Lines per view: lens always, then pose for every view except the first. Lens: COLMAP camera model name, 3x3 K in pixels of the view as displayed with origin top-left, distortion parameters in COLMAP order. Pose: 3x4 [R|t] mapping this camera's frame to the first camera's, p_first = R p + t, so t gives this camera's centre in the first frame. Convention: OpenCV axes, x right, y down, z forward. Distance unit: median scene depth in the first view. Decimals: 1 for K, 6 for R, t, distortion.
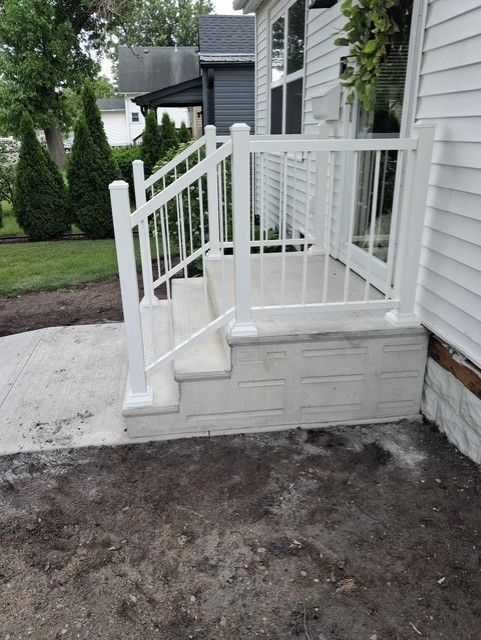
lens RADIAL K [[464.8, 0, 239.9], [0, 464.8, 330.1], [0, 0, 1]] dist [0.047922, -0.050997]
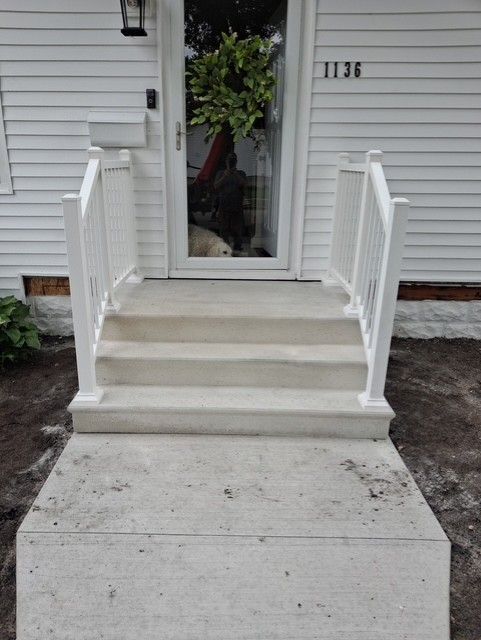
lens RADIAL K [[464.8, 0, 239.9], [0, 464.8, 330.1], [0, 0, 1]] dist [0.047922, -0.050997]
pose [[0.170130, -0.298606, 0.939090, -1.029353], [0.364810, 0.904358, 0.221472, -0.290801], [-0.915407, 0.304911, 0.262793, 0.816766]]
